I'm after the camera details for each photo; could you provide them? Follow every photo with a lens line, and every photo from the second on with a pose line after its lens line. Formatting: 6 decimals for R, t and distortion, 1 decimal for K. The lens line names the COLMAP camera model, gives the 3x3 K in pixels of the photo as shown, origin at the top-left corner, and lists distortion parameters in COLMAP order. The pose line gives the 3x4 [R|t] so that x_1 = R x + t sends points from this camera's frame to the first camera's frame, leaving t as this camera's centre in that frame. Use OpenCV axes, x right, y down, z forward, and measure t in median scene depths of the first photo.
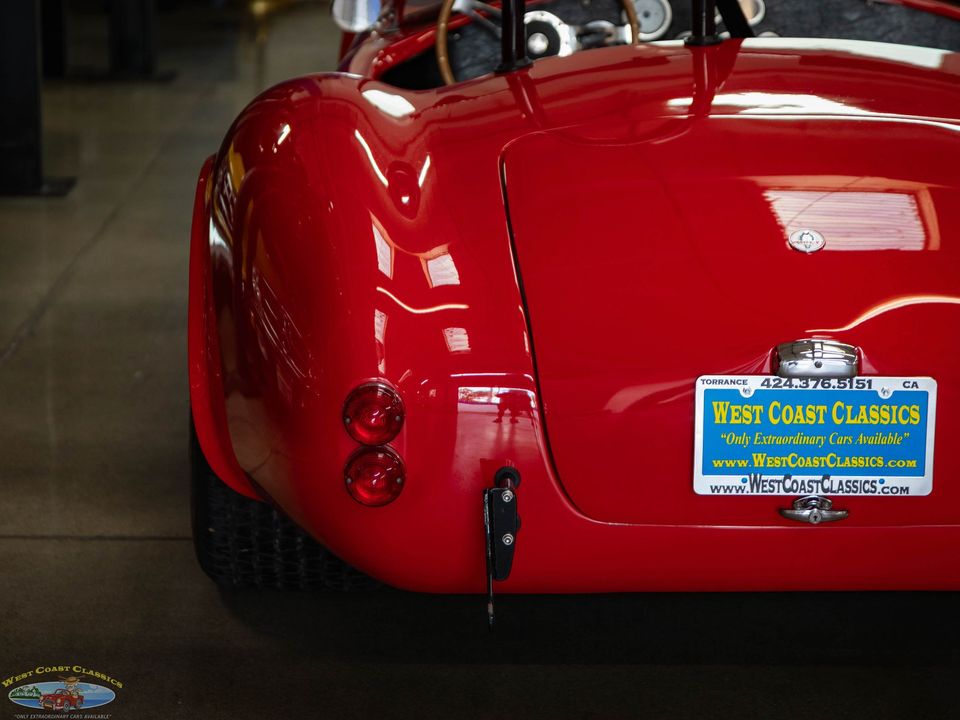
lens RADIAL K [[3157.1, 0, 480.7], [0, 3157.1, 361.7], [0, 0, 1]] dist [0.013207, -0.107106]
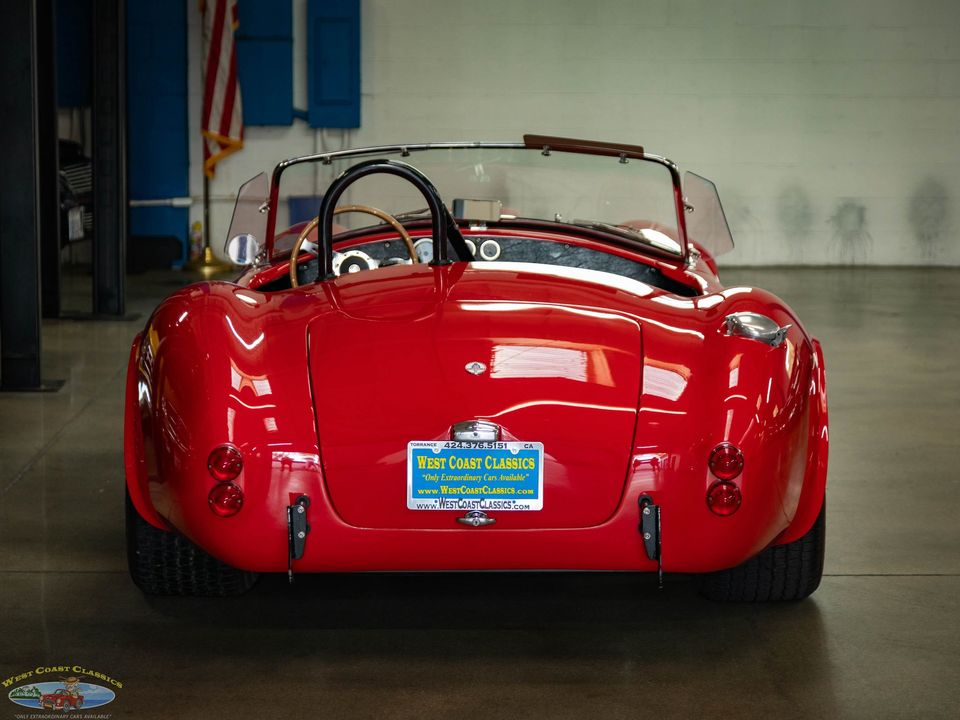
lens RADIAL K [[3002.3, 0, 480.7], [0, 3002.3, 360.3], [0, 0, 1]] dist [0.083699, -1.655369]
pose [[0.999979, -0.000084, 0.006553, 0.097478], [0.000705, 0.995489, -0.094872, 0.118209], [-0.006515, 0.094875, 0.995468, -0.675040]]
